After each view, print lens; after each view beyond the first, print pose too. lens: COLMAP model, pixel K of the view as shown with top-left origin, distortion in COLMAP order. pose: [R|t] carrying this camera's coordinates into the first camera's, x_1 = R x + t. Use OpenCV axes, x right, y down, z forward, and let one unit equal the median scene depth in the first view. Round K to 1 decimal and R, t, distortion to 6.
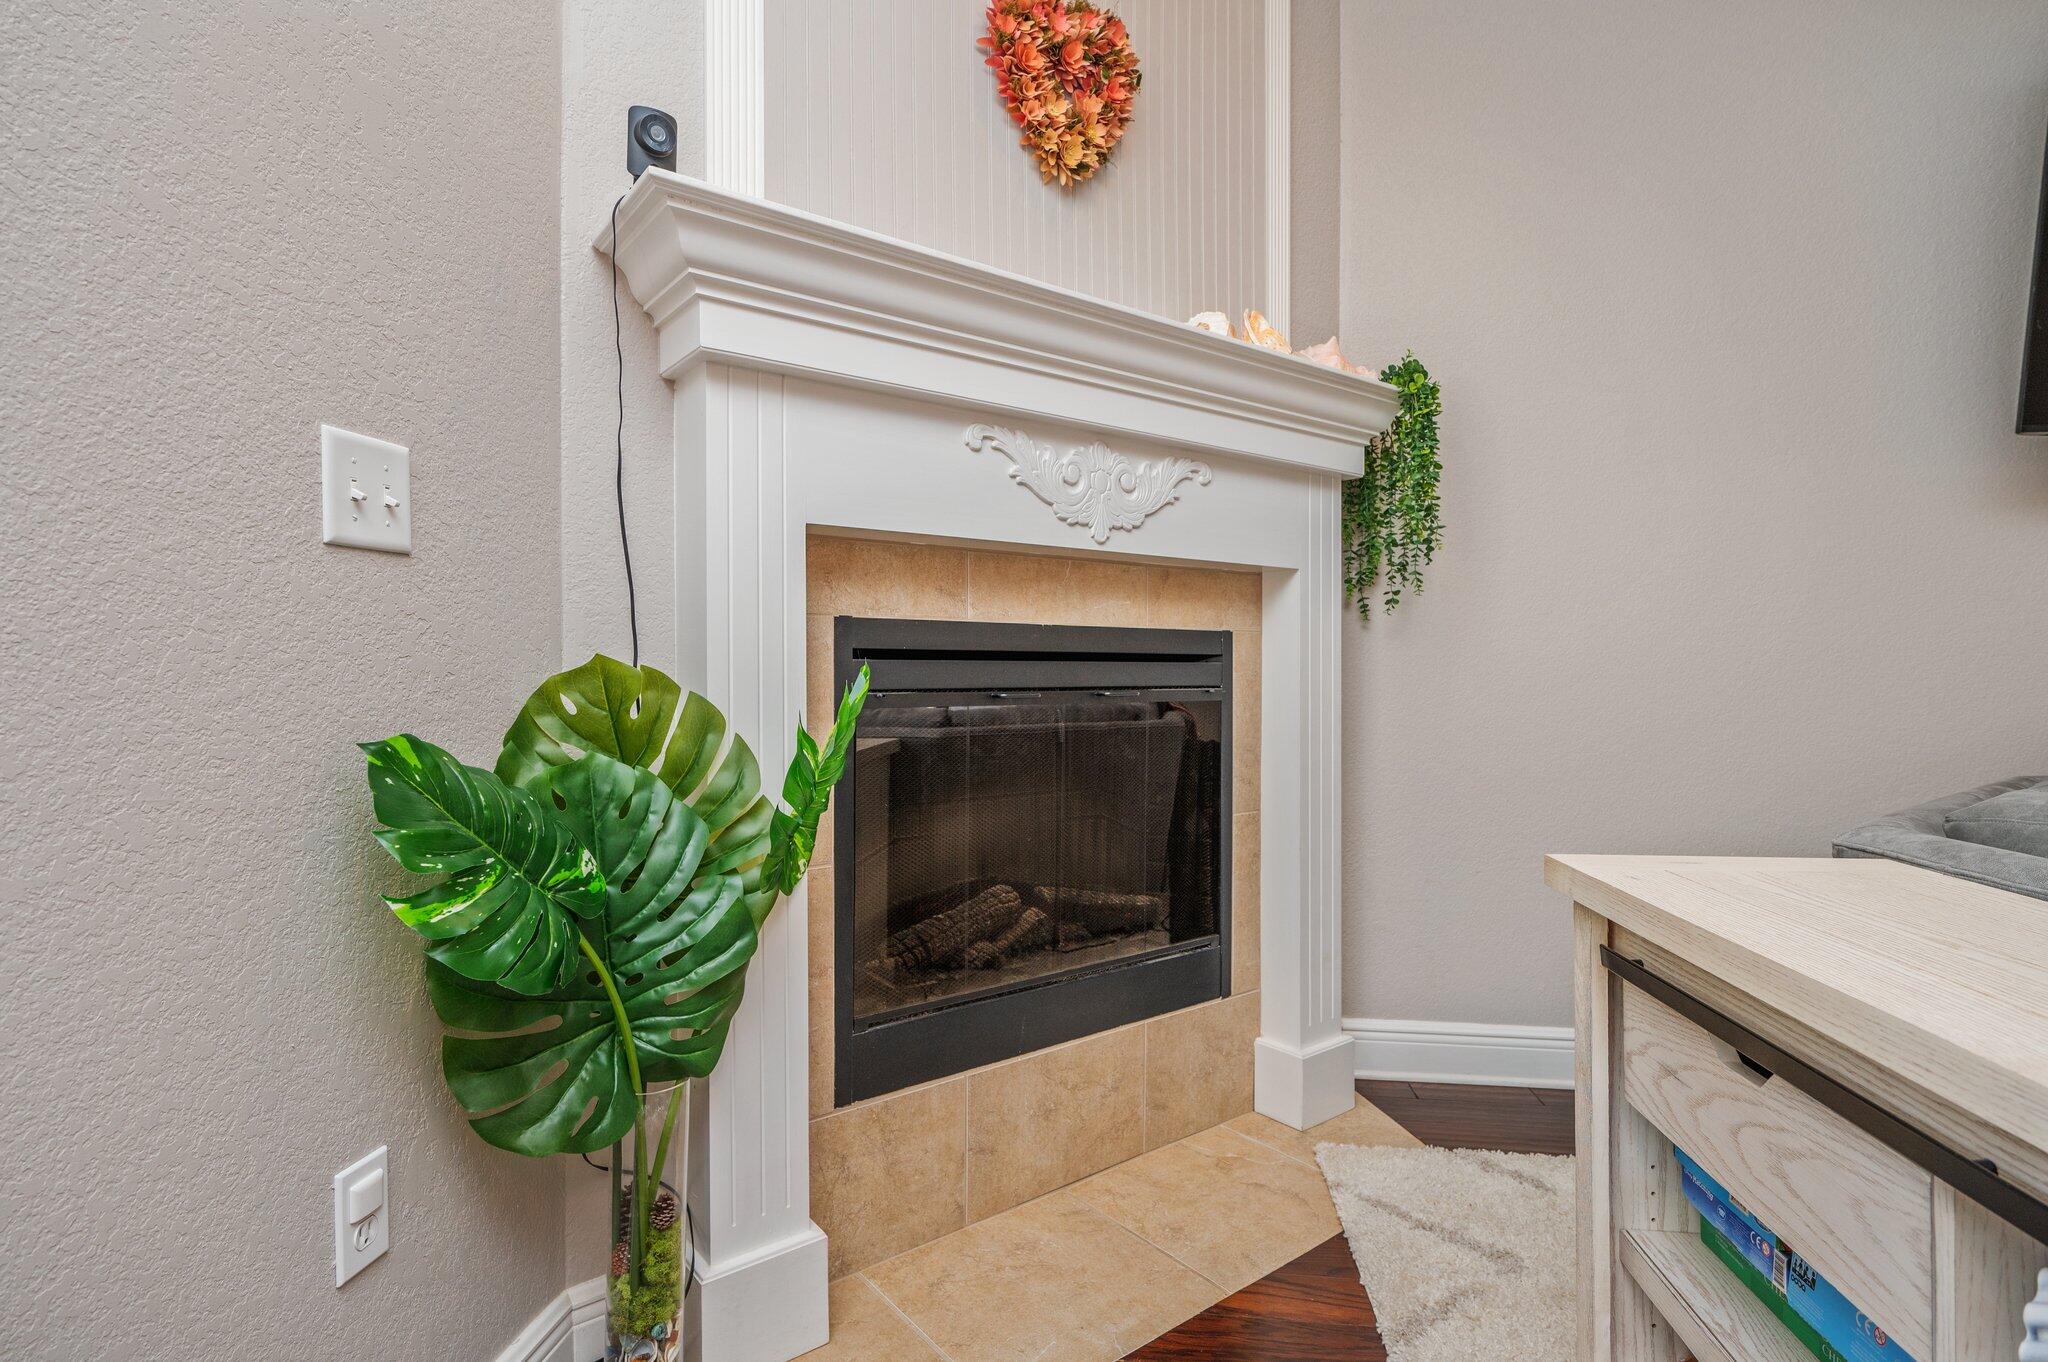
lens RADIAL K [[1032.1, 0, 1030.6], [0, 1032.1, 665.7], [0, 0, 1]] dist [0.001813, 0.000165]
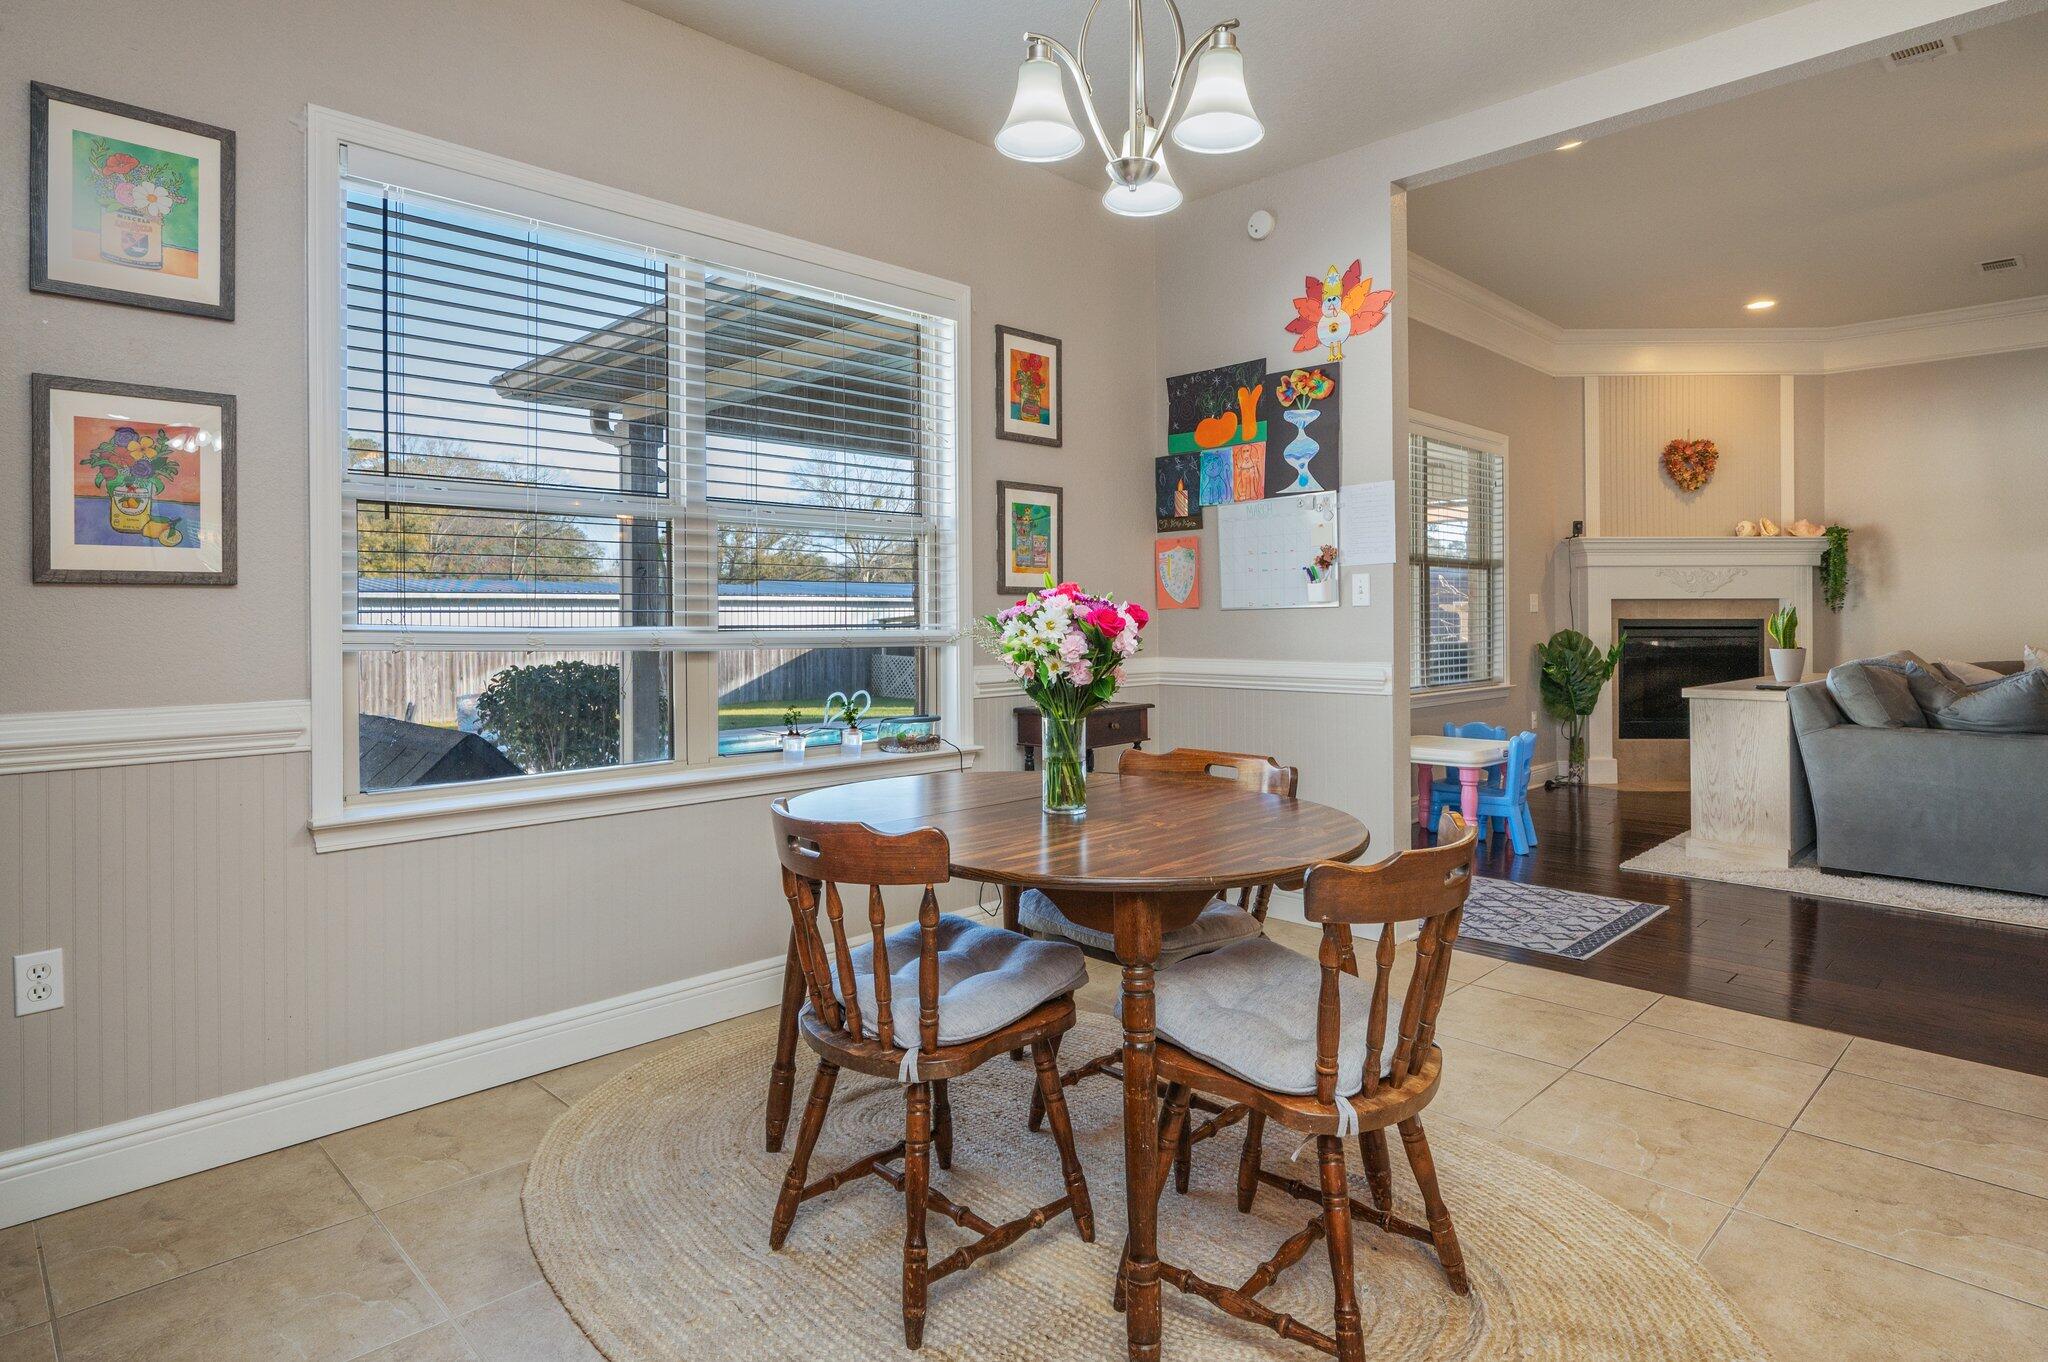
lens RADIAL K [[1114.3, 0, 1040.6], [0, 1114.3, 608.6], [0, 0, 1]] dist [0.001562, 0.001423]
pose [[0.786852, -0.007017, -0.617102, 0.873870], [0.001269, 0.999952, -0.009752, -0.058332], [0.617141, 0.006890, 0.786822, -4.621384]]
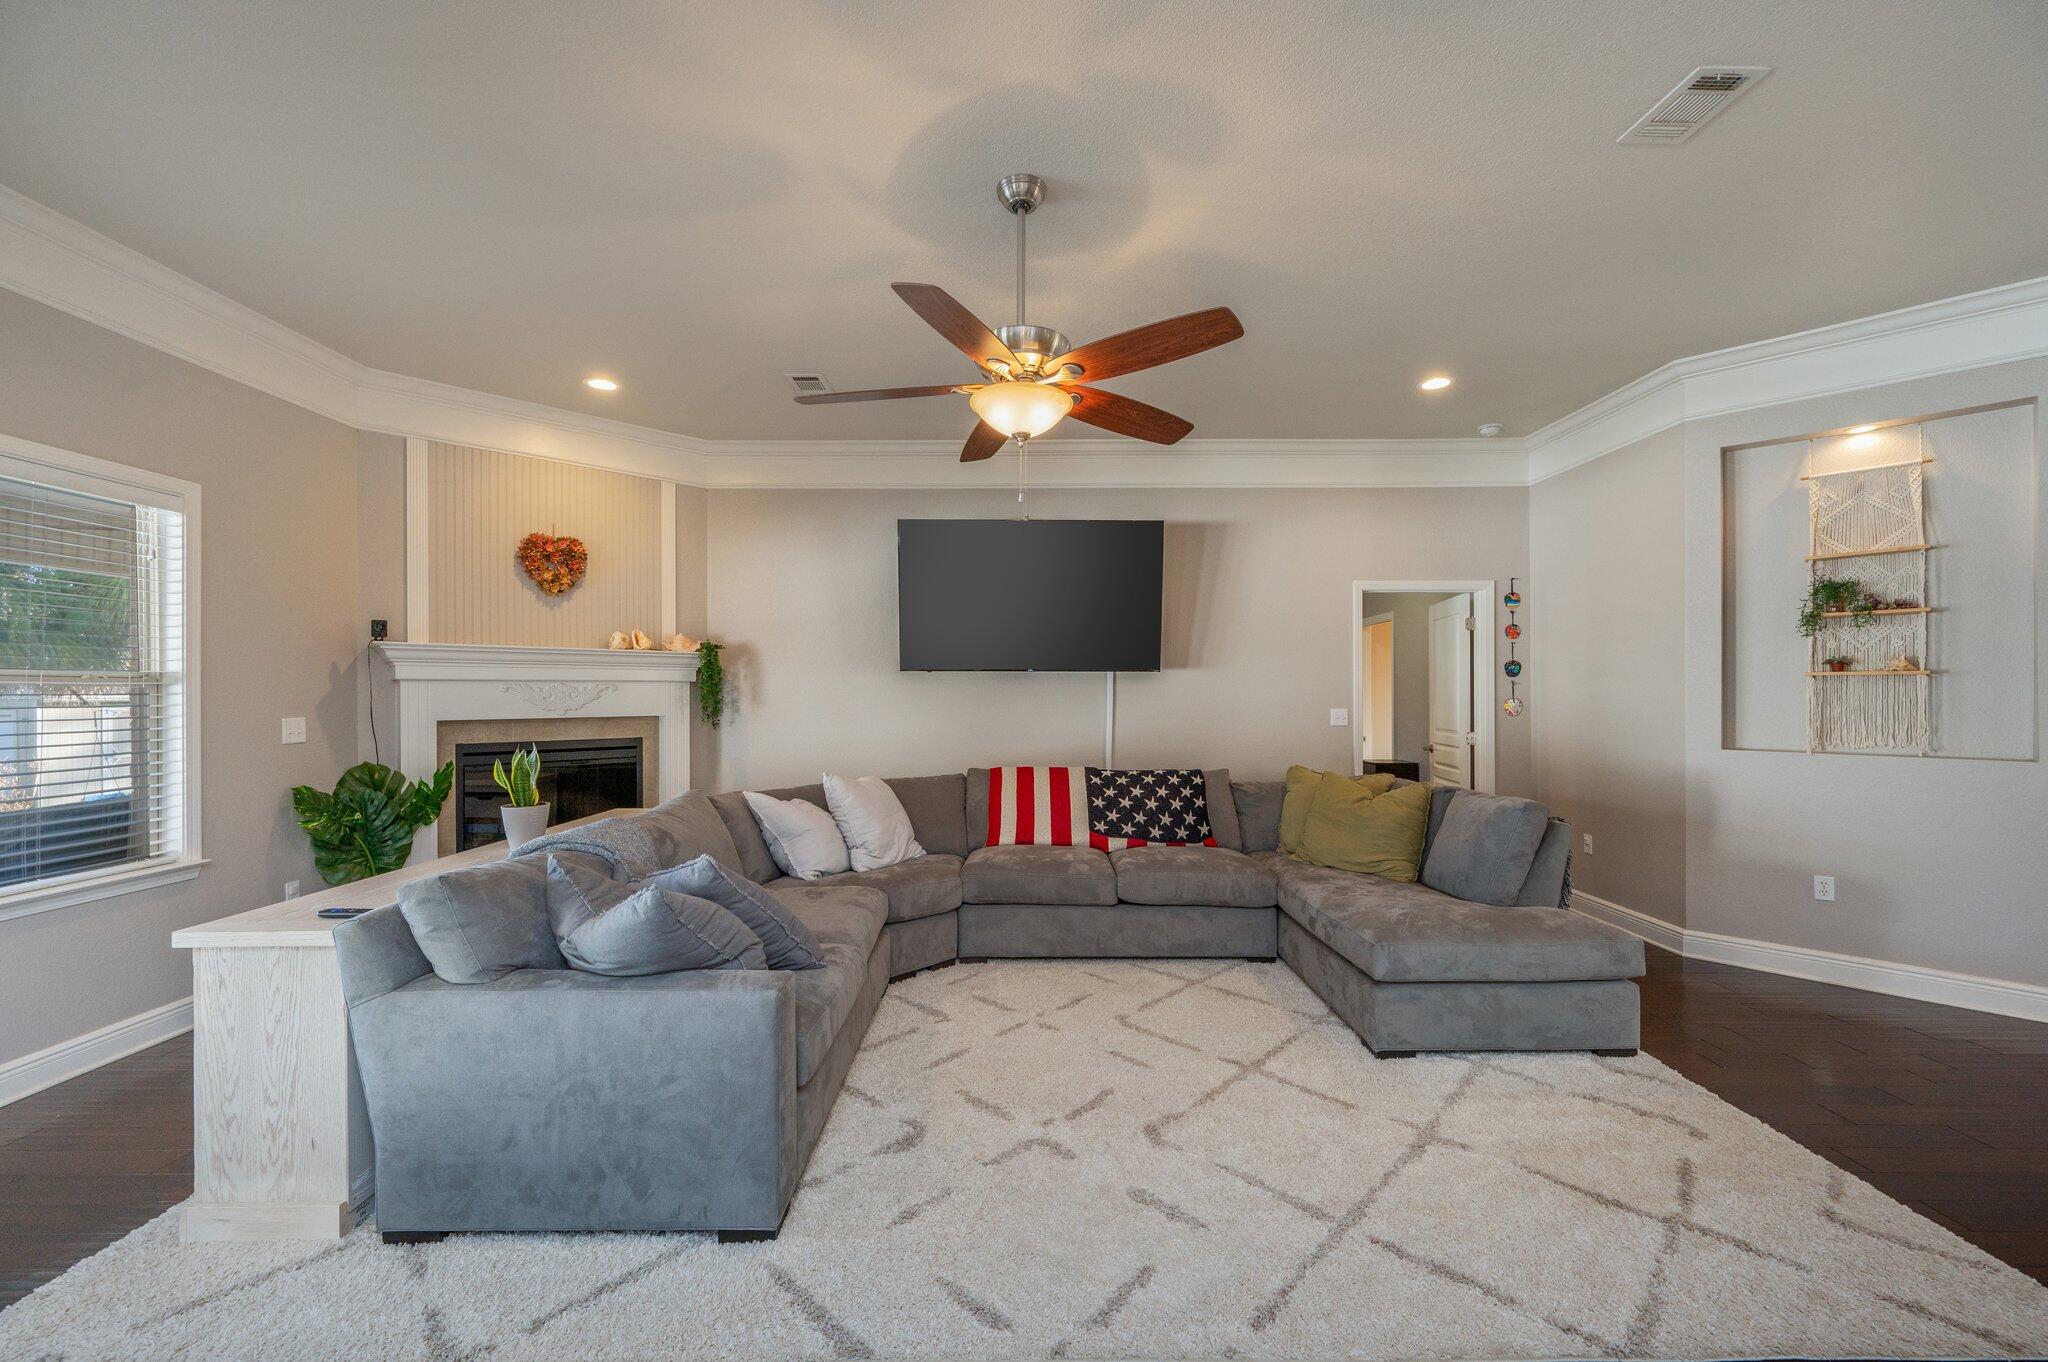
lens RADIAL K [[813.9, 0, 1024.4], [0, 813.9, 696.5], [0, 0, 1]] dist [0.002815, -0.000110]
pose [[0.992794, -0.004867, 0.119738, 1.562494], [0.004832, 0.999988, 0.000584, -0.230718], [-0.119739, -0.000001, 0.992805, -2.168055]]
